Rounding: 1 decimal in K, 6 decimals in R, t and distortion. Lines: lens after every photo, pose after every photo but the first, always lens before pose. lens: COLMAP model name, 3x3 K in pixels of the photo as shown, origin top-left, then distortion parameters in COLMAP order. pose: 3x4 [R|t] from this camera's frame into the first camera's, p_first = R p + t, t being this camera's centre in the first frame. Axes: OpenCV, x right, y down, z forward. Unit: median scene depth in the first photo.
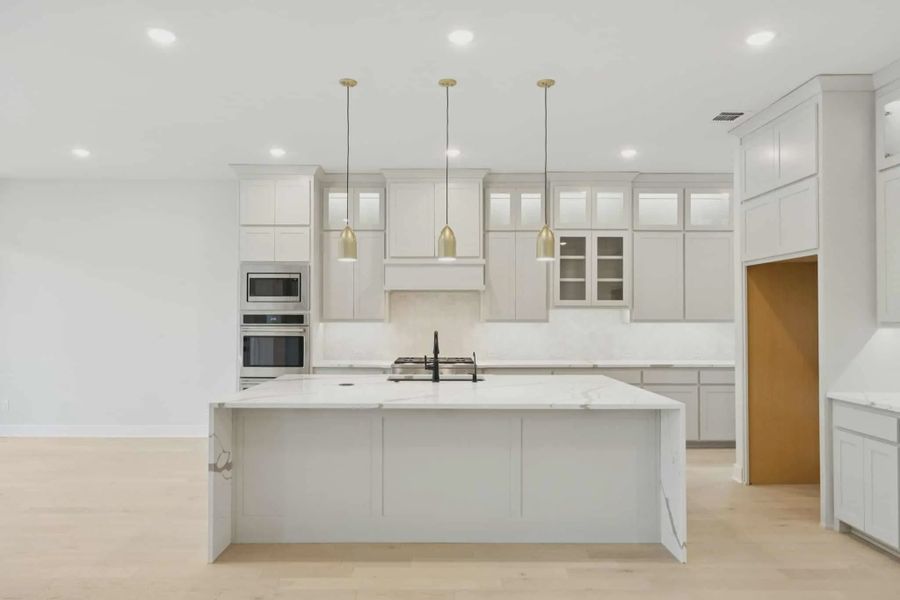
lens RADIAL K [[554.4, 0, 445.9], [0, 554.4, 310.5], [0, 0, 1]] dist [0.001083, 0.001367]
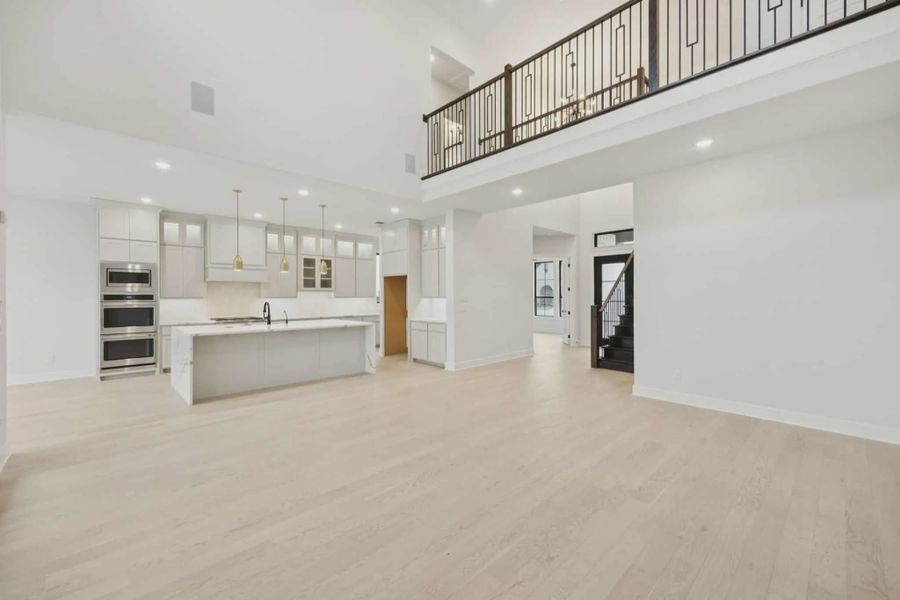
lens RADIAL K [[366.1, 0, 450.7], [0, 366.1, 295.7], [0, 0, 1]] dist [0.016308, 0.000231]
pose [[0.723570, -0.004352, 0.690238, -0.366831], [-0.002948, 0.999952, 0.009394, -0.002532], [-0.690245, -0.008832, 0.723522, -0.420538]]
